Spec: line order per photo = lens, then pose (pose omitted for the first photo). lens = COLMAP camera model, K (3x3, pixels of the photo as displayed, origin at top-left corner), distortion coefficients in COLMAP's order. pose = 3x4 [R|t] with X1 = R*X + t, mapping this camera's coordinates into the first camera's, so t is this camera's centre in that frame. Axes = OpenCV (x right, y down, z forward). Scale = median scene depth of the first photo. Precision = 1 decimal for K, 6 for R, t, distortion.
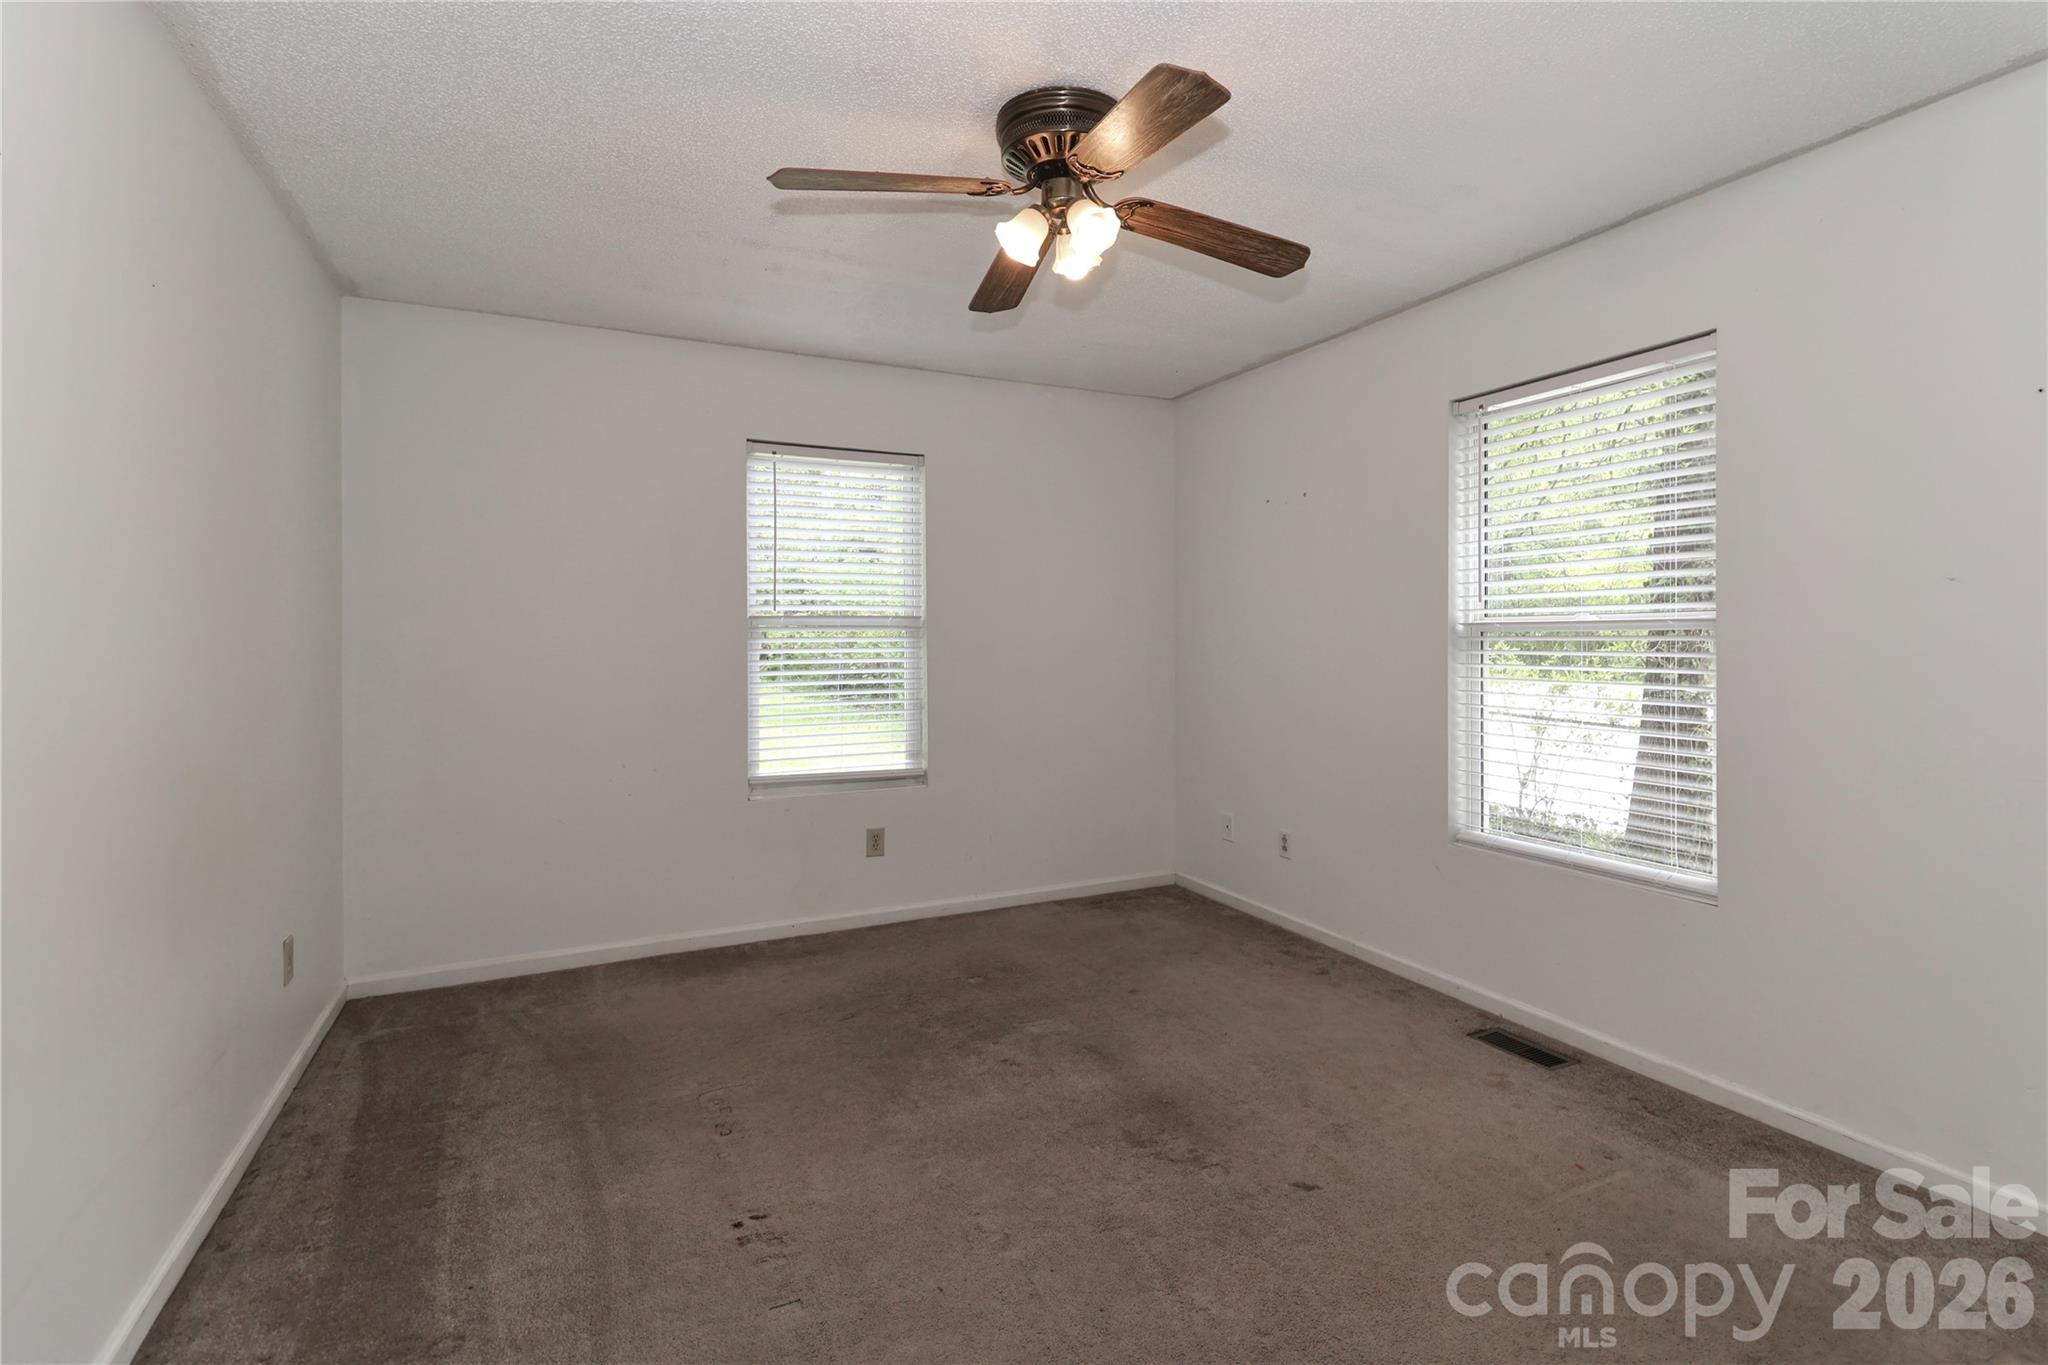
lens RADIAL K [[950.1, 0, 1065.1], [0, 950.1, 623.9], [0, 0, 1]] dist [0.016150, -0.011937]
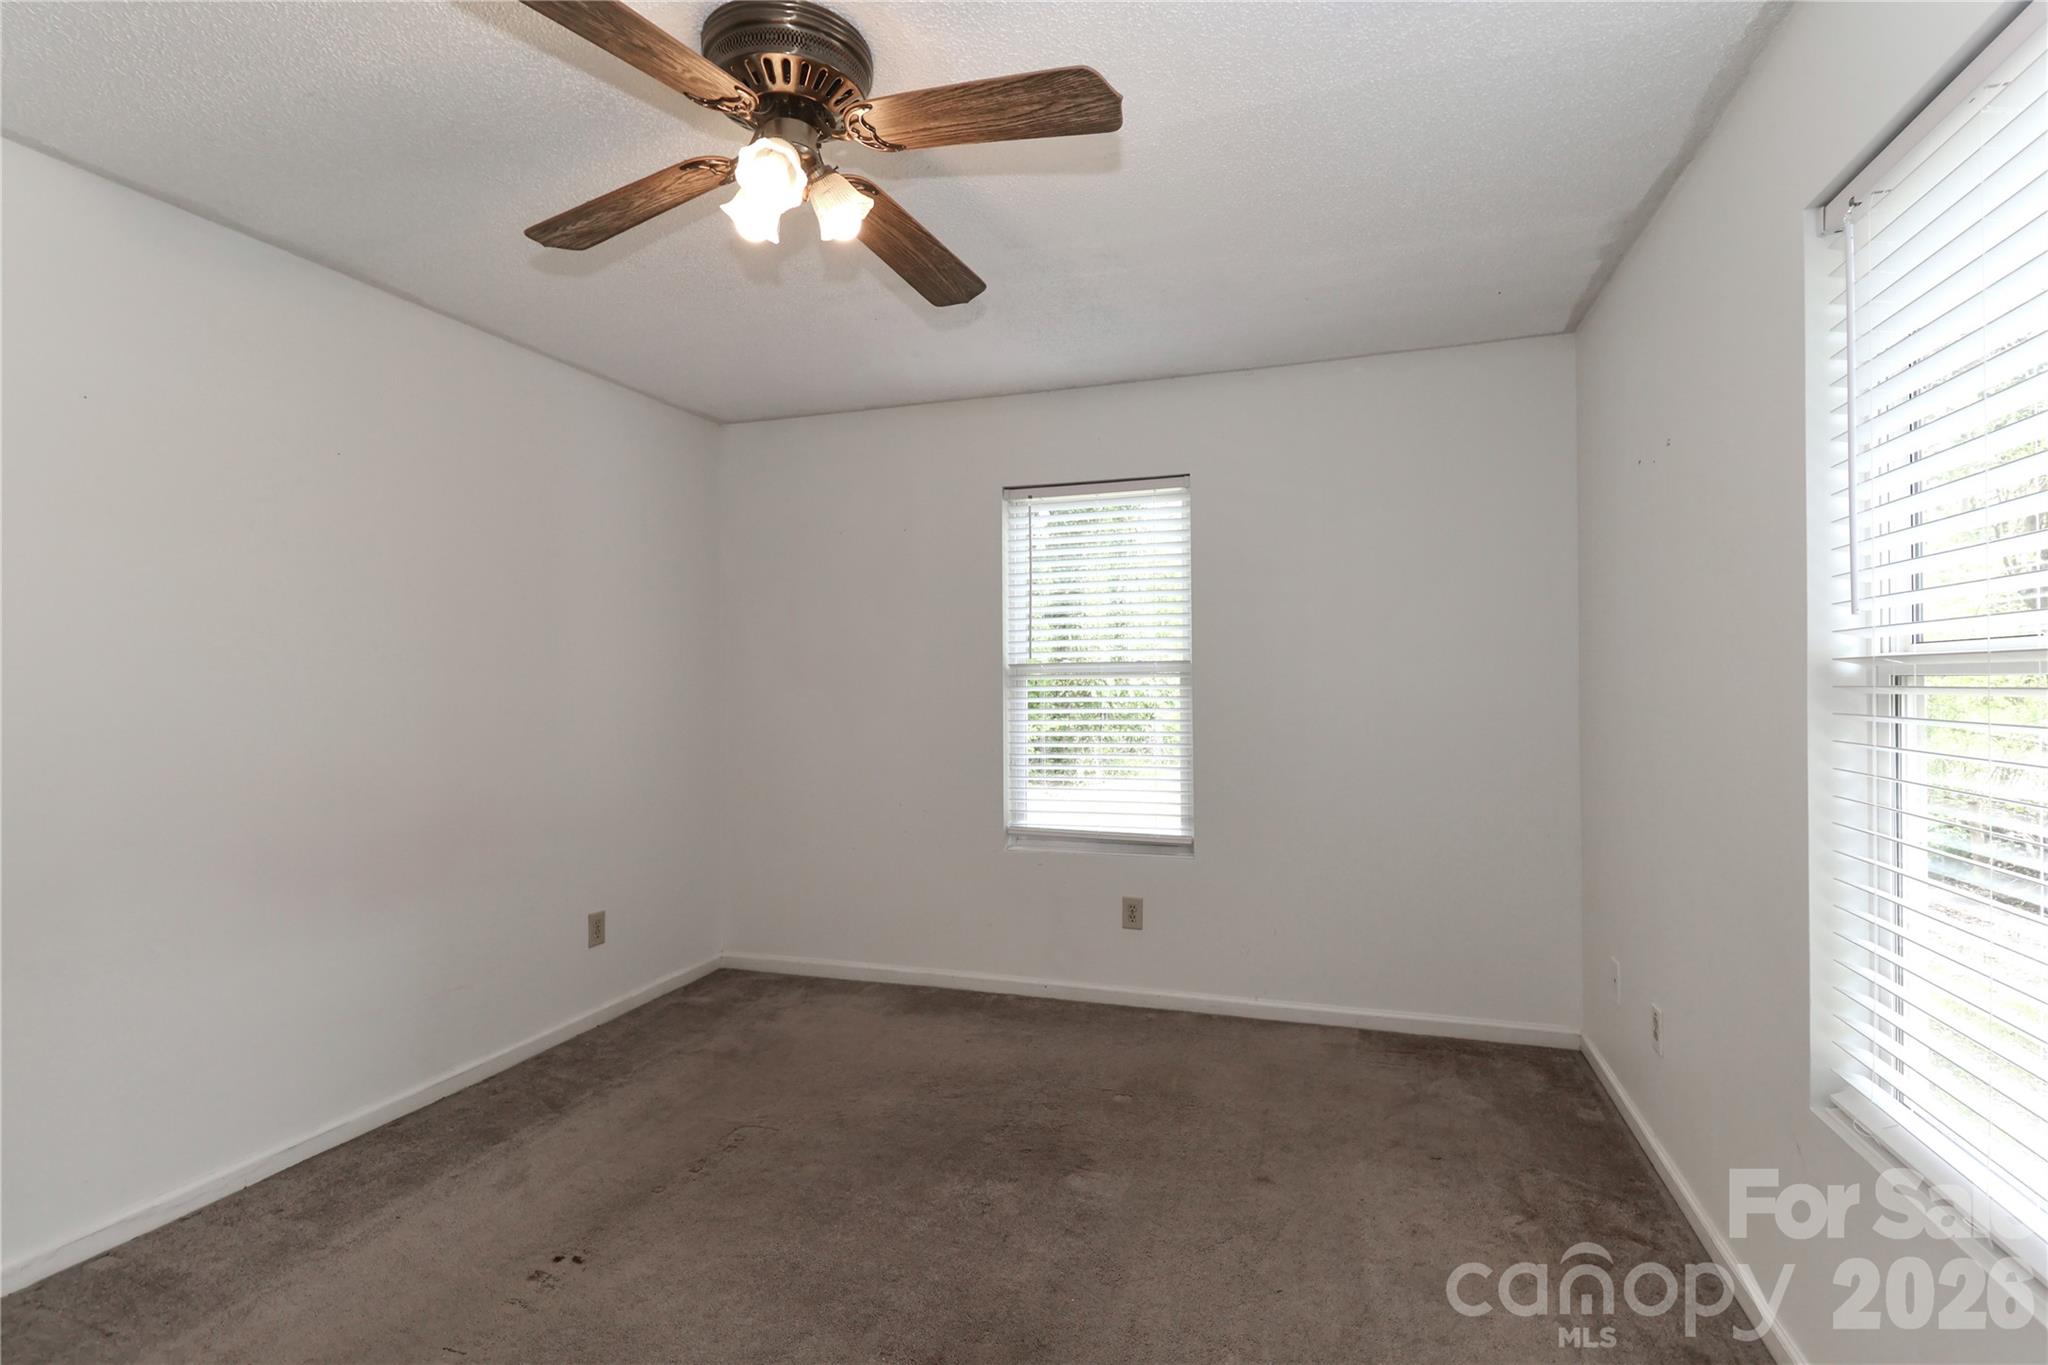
lens RADIAL K [[950.1, 0, 1032.8], [0, 950.1, 664.4], [0, 0, 1]] dist [0.016150, -0.011937]
pose [[0.723257, -0.016601, -0.690379, 0.374049], [0.015964, 0.999846, -0.007318, -0.000449], [0.690394, -0.005729, 0.723411, 0.300095]]
